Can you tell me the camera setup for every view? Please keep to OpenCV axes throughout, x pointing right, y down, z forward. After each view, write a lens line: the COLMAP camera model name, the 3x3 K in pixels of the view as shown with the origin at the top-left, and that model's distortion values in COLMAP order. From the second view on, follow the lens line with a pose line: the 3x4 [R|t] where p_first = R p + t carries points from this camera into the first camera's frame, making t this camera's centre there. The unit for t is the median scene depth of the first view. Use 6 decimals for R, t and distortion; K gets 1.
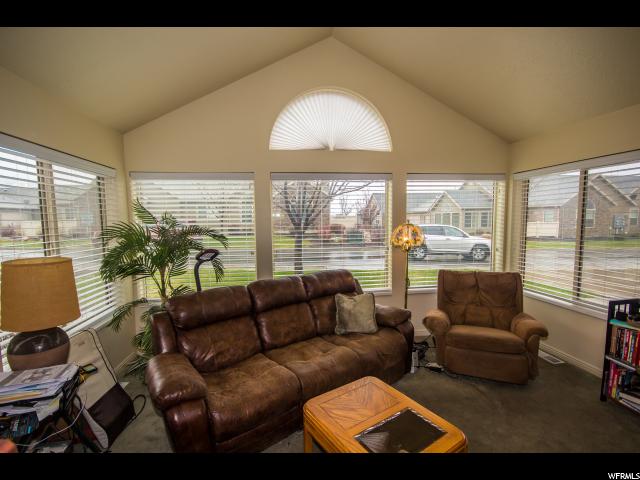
lens RADIAL K [[303.3, 0, 320.3], [0, 303.3, 245.0], [0, 0, 1]] dist [-0.000456, 0.000256]
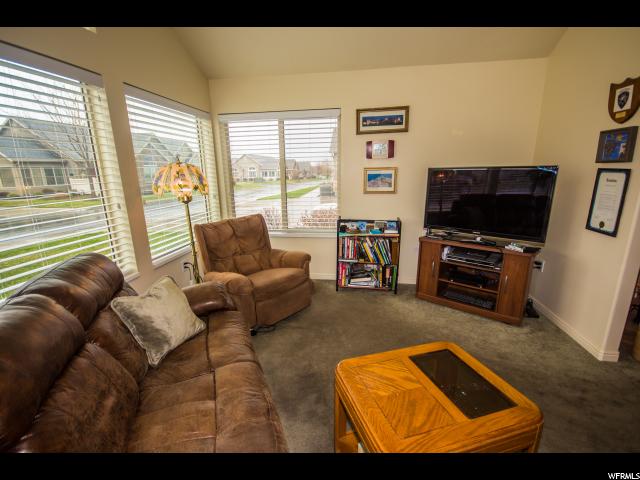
lens RADIAL K [[303.3, 0, 321.7], [0, 303.3, 238.6], [0, 0, 1]] dist [-0.000456, 0.000256]
pose [[0.259605, -0.199570, 0.944869, -0.300942], [0.097577, 0.978827, 0.179933, 0.008568], [-0.960772, 0.045486, 0.273582, 0.535042]]
